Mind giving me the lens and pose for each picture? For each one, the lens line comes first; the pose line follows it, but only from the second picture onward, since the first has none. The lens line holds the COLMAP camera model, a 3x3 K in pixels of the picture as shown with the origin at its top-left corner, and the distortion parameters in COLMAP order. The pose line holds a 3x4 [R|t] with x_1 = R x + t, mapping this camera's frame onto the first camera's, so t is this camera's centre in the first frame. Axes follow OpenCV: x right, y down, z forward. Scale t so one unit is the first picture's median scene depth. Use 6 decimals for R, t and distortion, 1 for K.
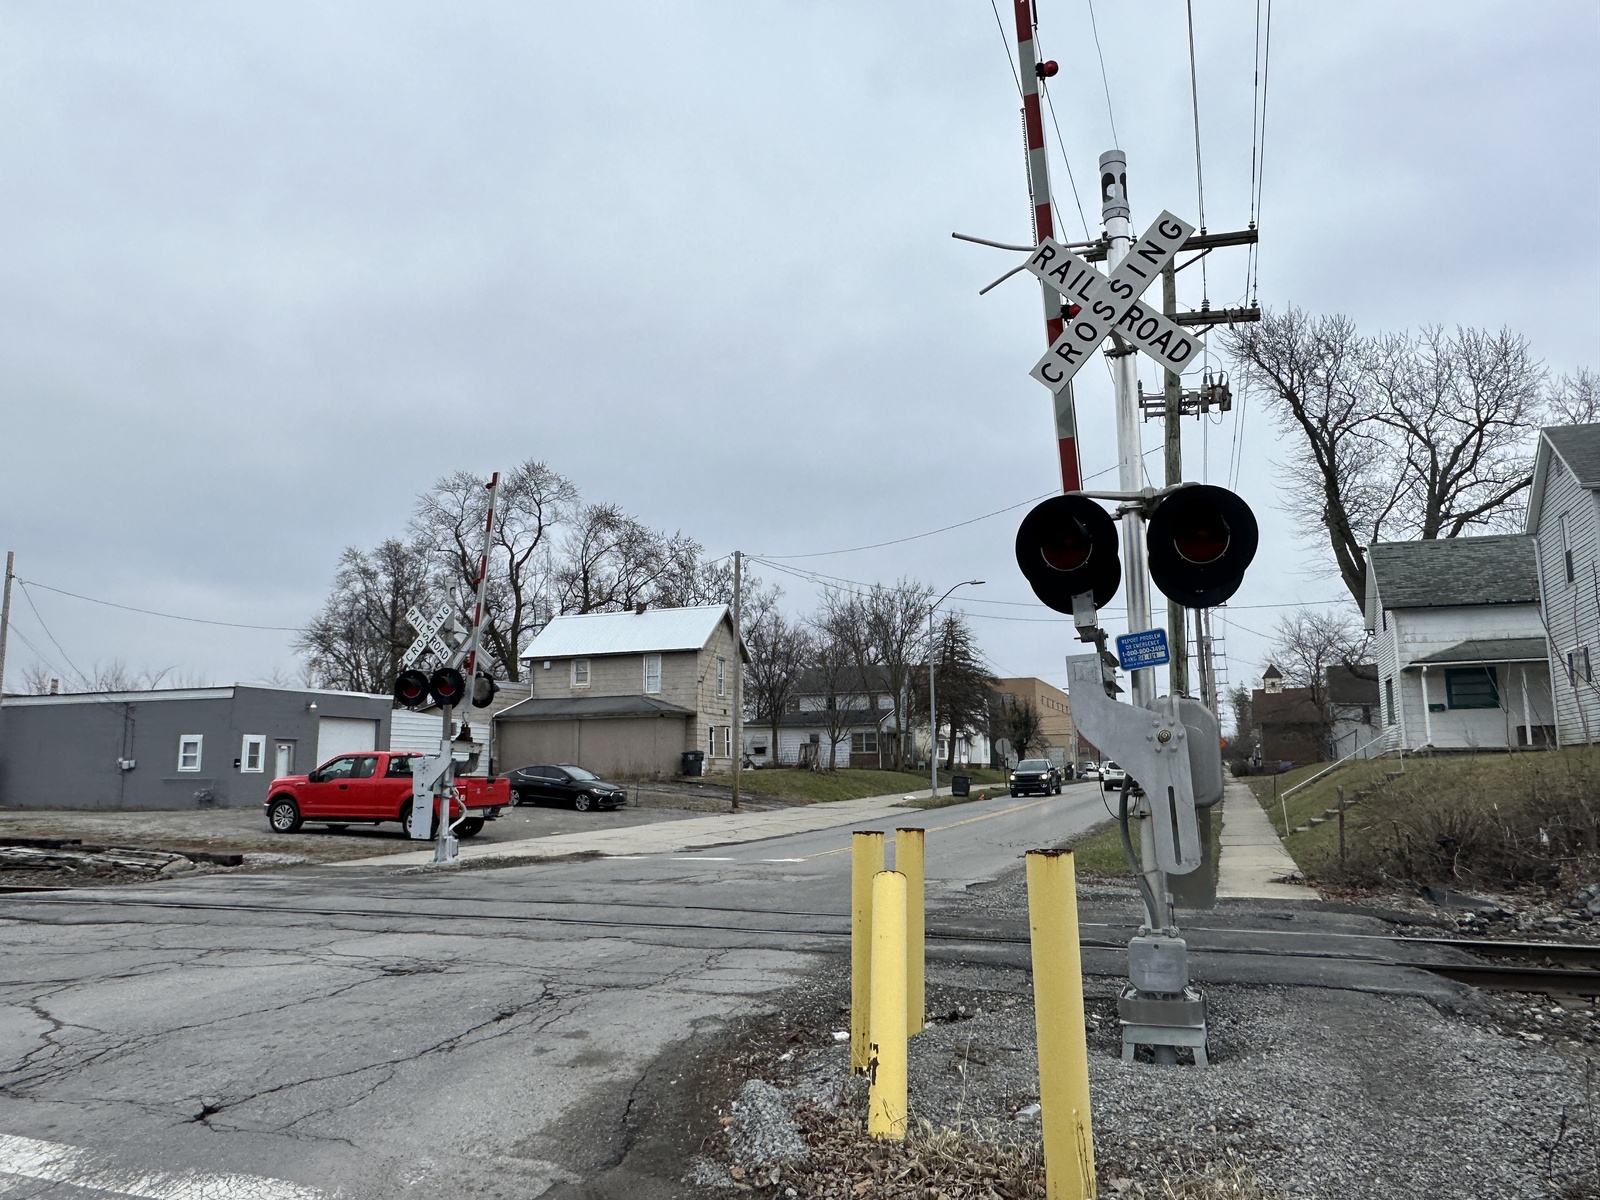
lens RADIAL K [[1134.5, 0, 806.9], [0, 1134.5, 609.7], [0, 0, 1]] dist [0.001611, -0.003842]
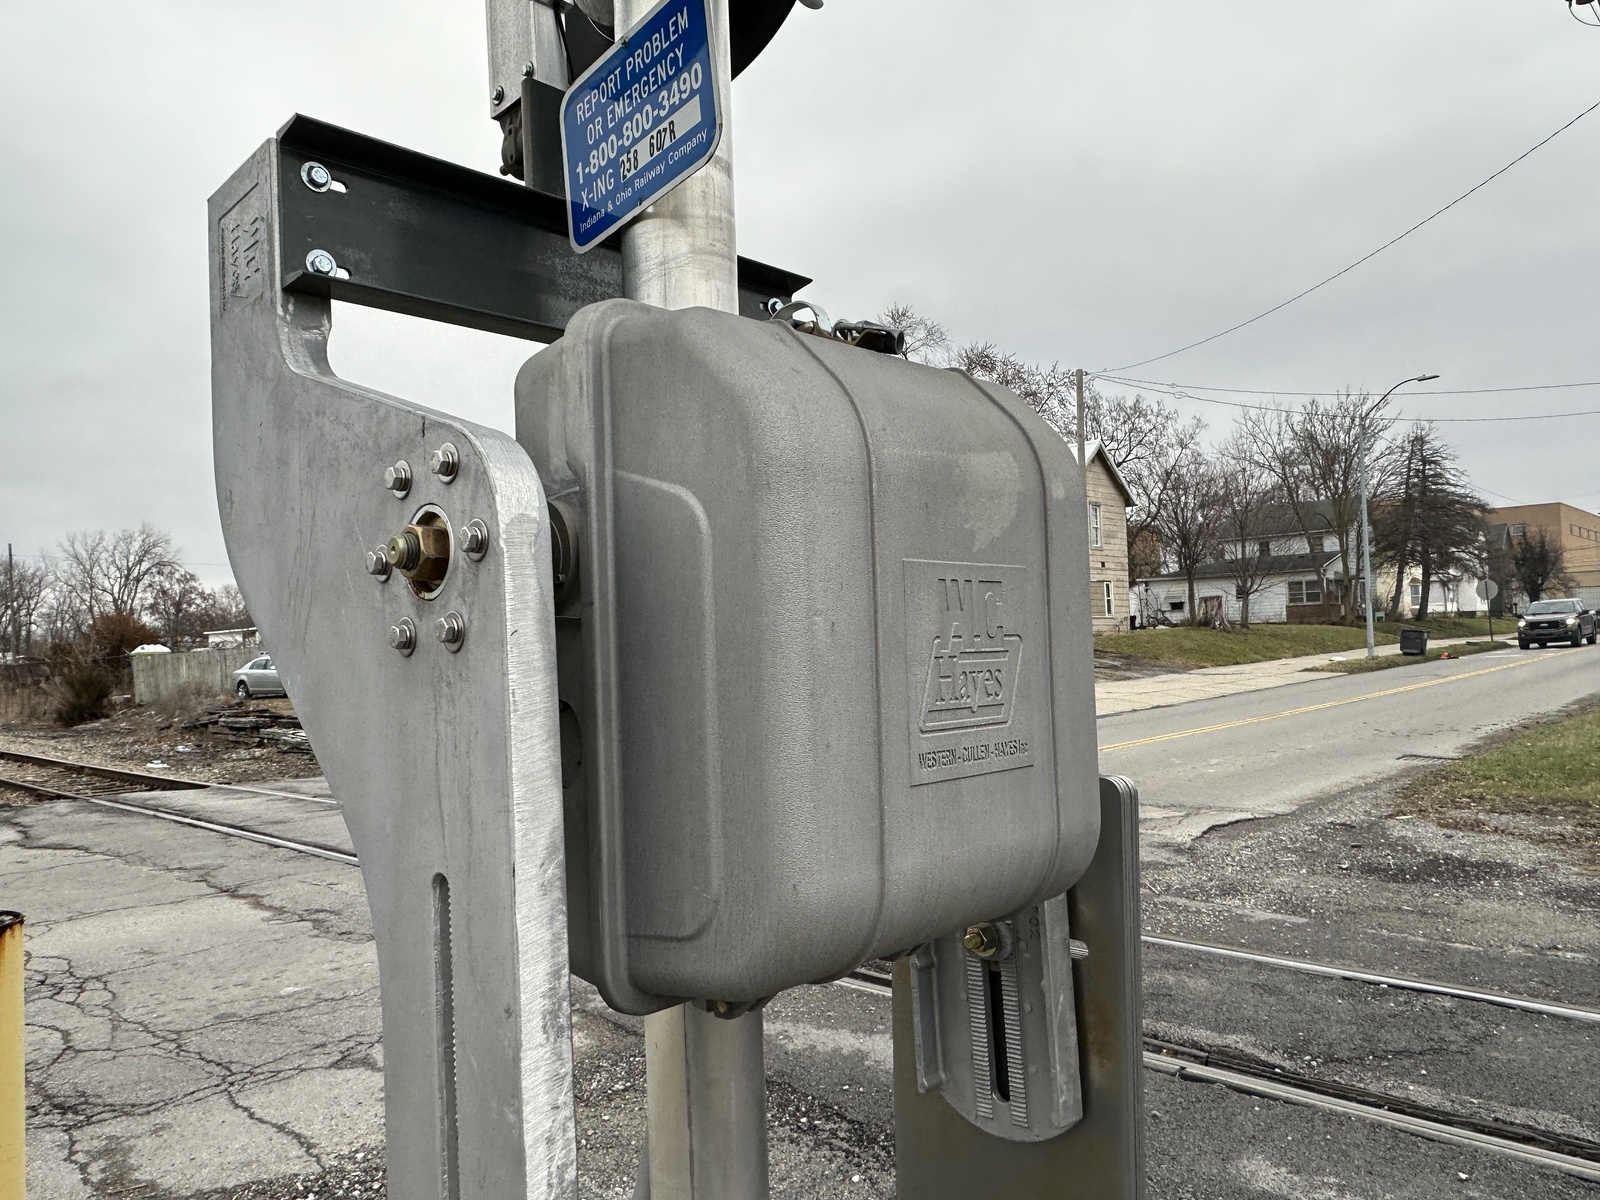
lens RADIAL K [[1134.5, 0, 795.5], [0, 1134.5, 606.8], [0, 0, 1]] dist [0.001611, -0.003842]
pose [[0.917579, -0.037351, -0.395796, 0.067891], [0.084411, 0.991181, 0.102154, 0.017193], [0.388490, -0.127144, 0.912639, 0.141337]]
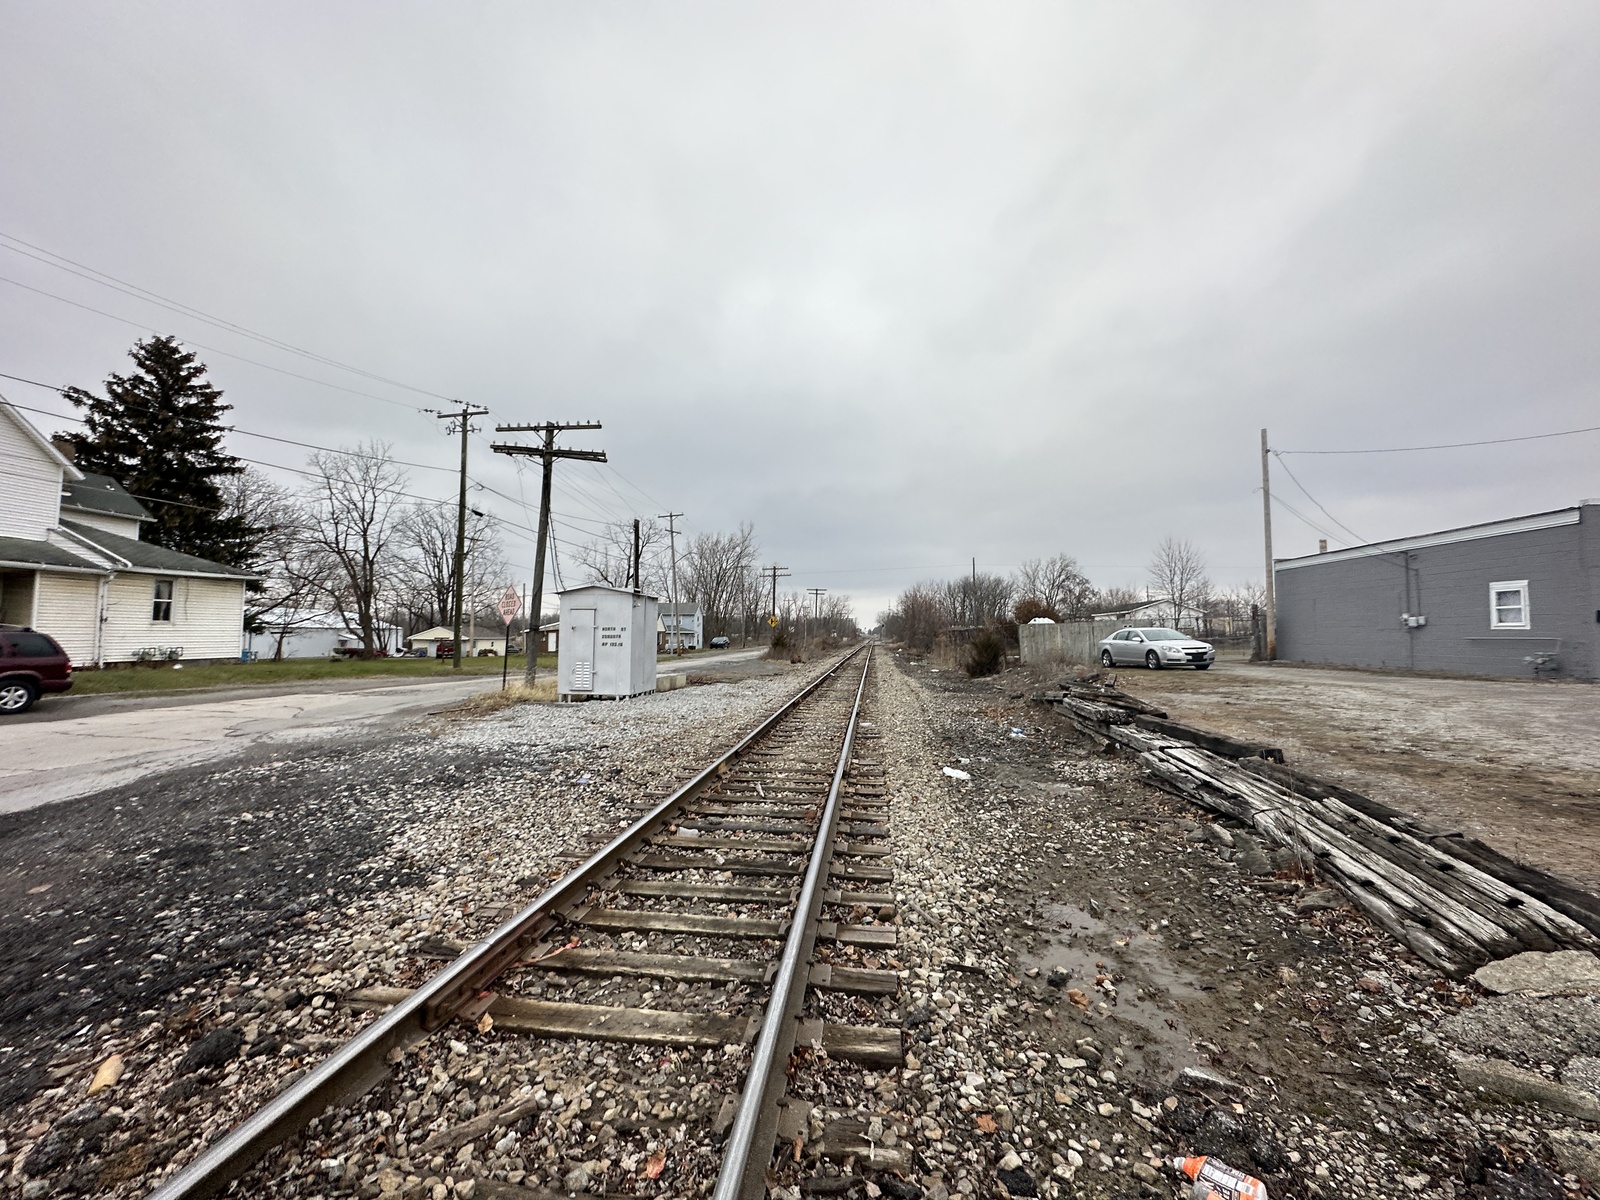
lens RADIAL K [[635.0, 0, 802.0], [0, 635.0, 602.2], [0, 0, 1]] dist [-0.004038, -0.000051]
pose [[0.240667, -0.042241, -0.969688, -0.228018], [0.133054, 0.991057, -0.010149, 0.060657], [0.961445, -0.126579, 0.244135, 0.407725]]
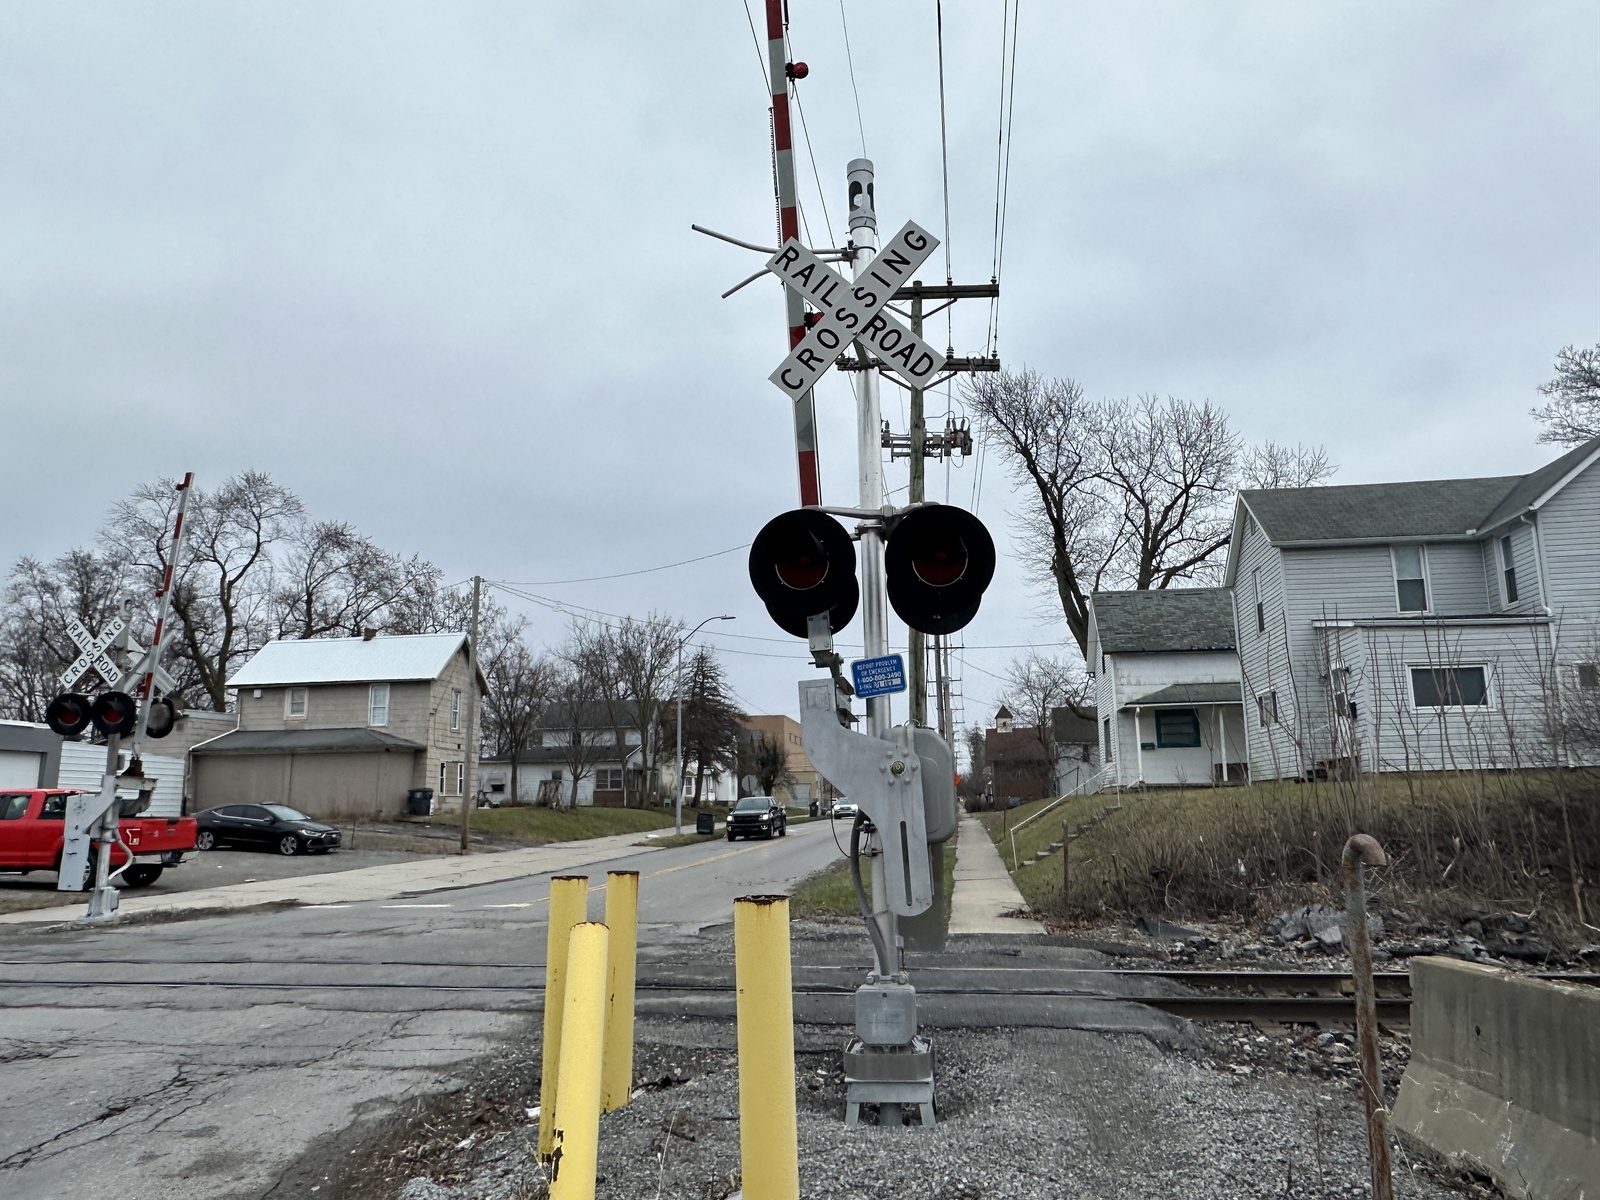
lens RADIAL K [[1134.5, 0, 809.0], [0, 1134.5, 597.7], [0, 0, 1]] dist [0.001611, -0.003842]
pose [[0.975932, 0.034570, 0.215316, 0.005650], [-0.025352, 0.998646, -0.045428, 0.002420], [-0.216595, 0.038876, 0.975487, 0.014671]]
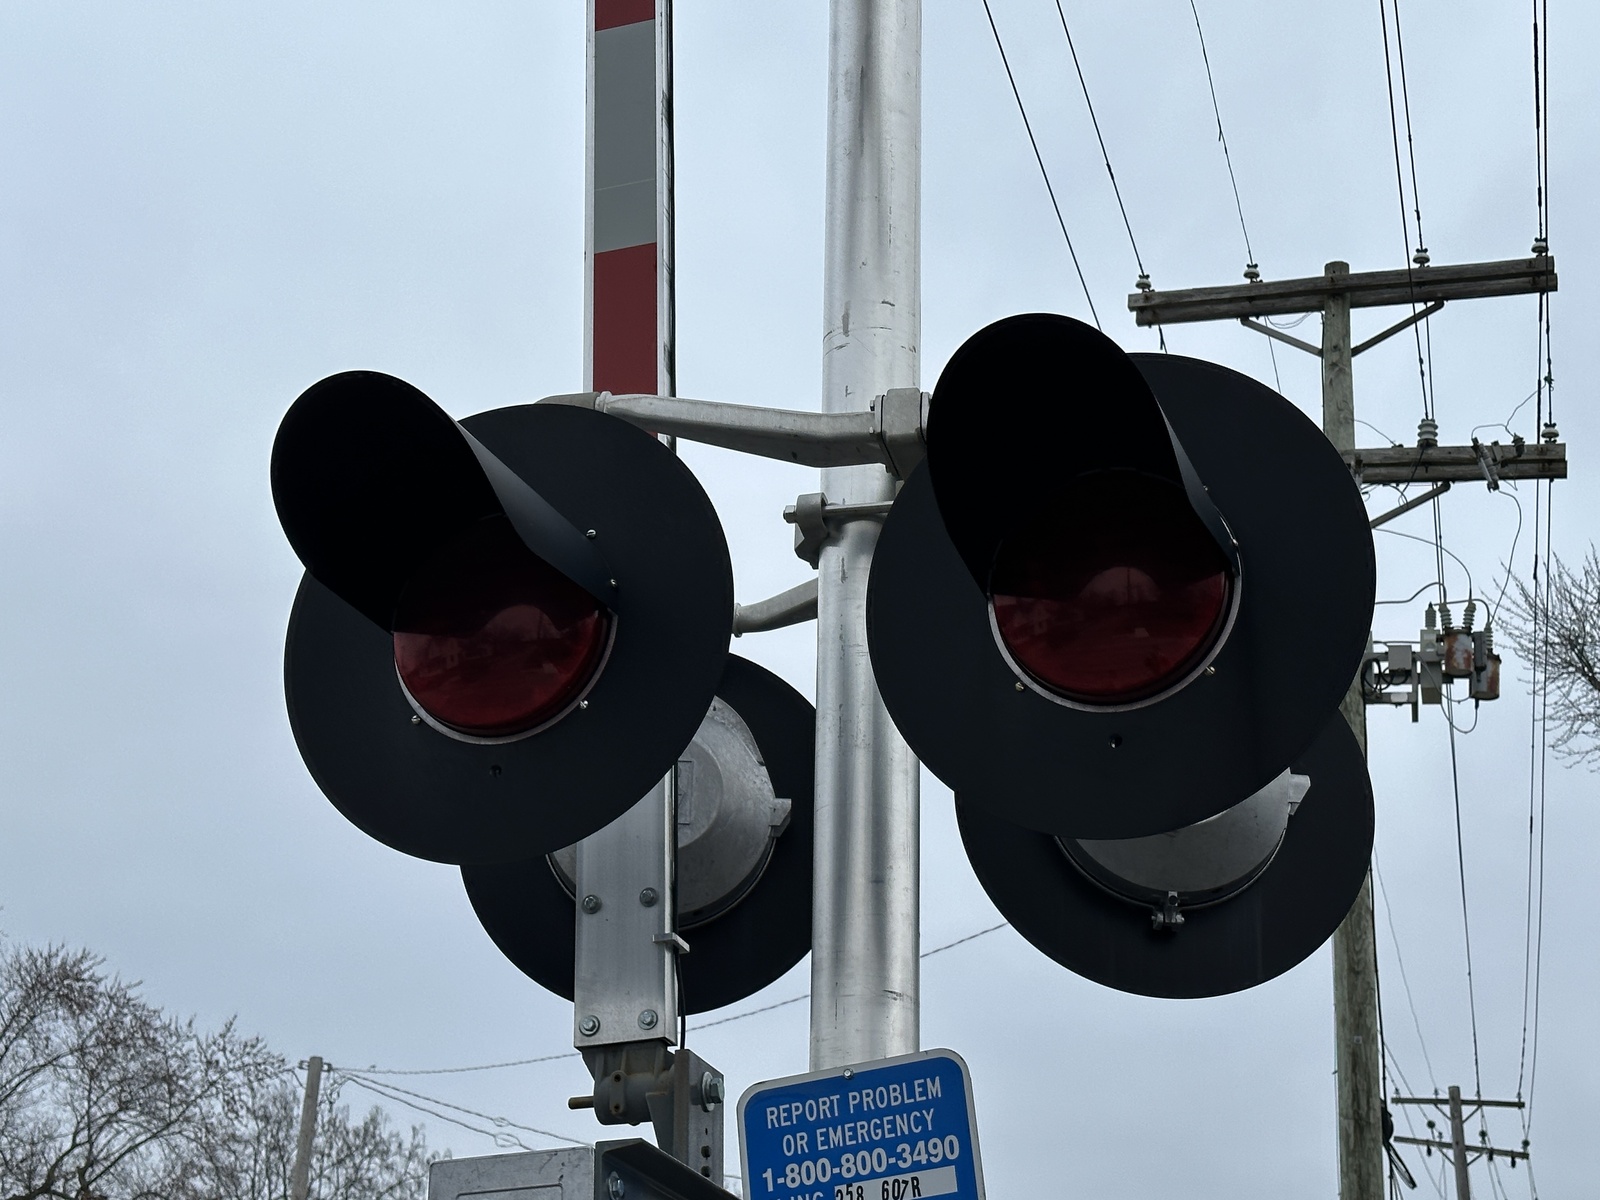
lens RADIAL K [[2507.8, 0, 832.3], [0, 2507.8, 602.8], [0, 0, 1]] dist [0.144891, 0.000000]
pose [[0.995458, 0.063226, 0.071175, 0.043436], [-0.043446, 0.966930, -0.251313, 0.009128], [-0.084711, 0.247079, 0.965285, 0.092583]]
